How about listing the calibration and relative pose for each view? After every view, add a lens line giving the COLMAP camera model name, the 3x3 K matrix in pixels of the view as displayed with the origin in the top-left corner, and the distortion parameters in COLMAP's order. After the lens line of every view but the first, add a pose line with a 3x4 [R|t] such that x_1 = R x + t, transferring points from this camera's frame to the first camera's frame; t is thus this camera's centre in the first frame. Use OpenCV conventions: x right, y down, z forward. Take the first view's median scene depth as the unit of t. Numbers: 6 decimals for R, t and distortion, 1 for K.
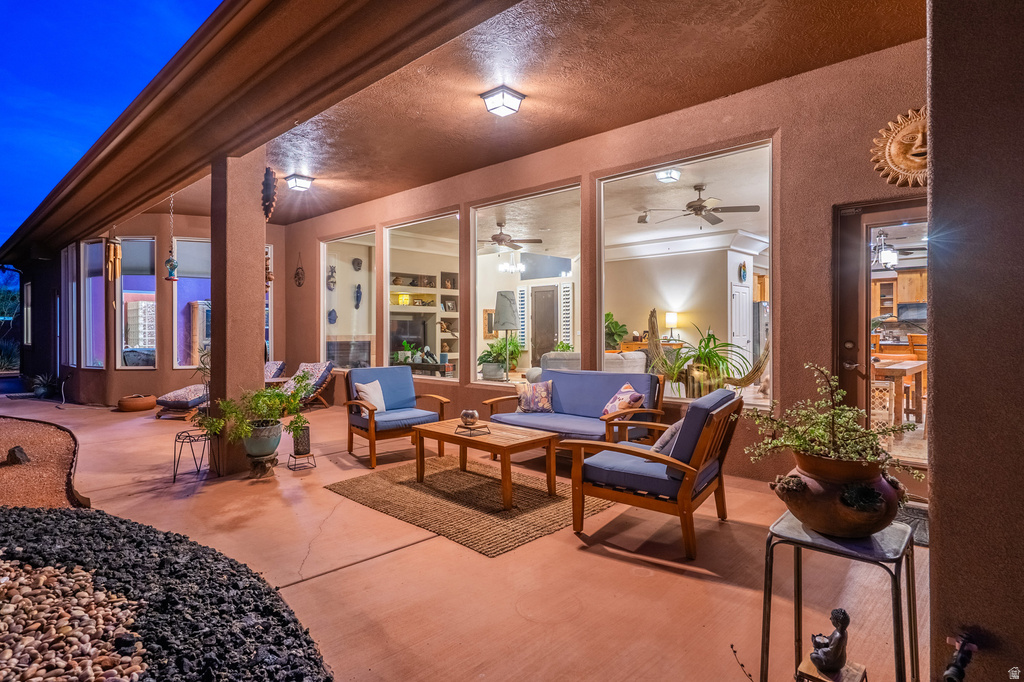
lens RADIAL K [[522.1, 0, 514.7], [0, 522.1, 337.0], [0, 0, 1]] dist [0.003447, 0.000590]
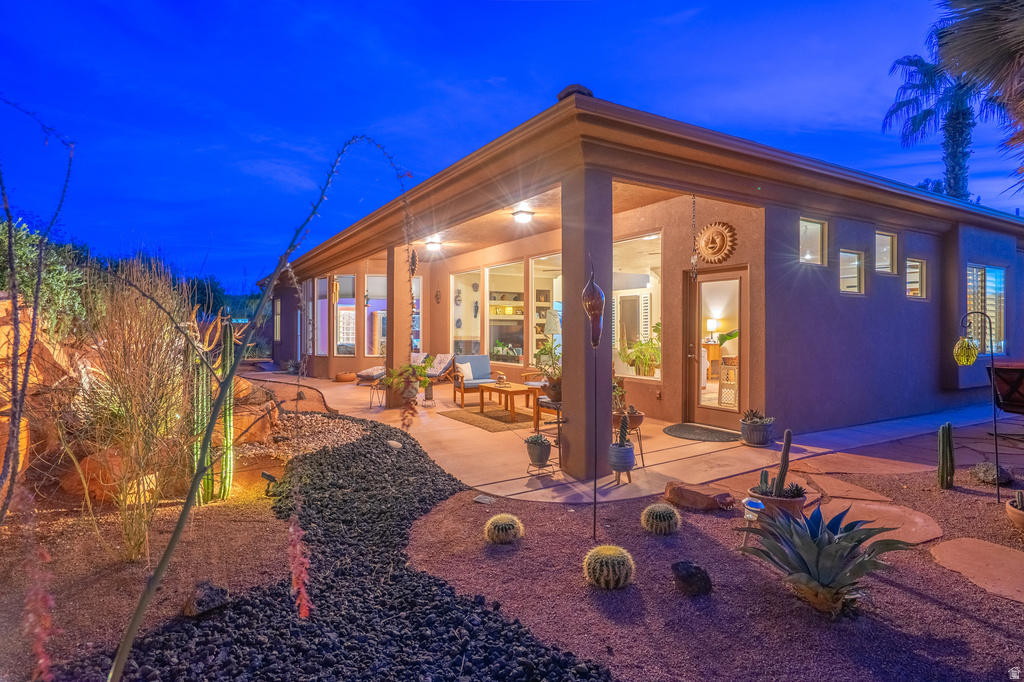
lens RADIAL K [[522.1, 0, 514.7], [0, 522.1, 337.0], [0, 0, 1]] dist [0.003447, 0.000590]
pose [[0.960330, 0.005835, -0.278805, 0.234979], [-0.004988, 0.999981, 0.003748, -0.007338], [0.278822, -0.002209, 0.960340, -0.411362]]
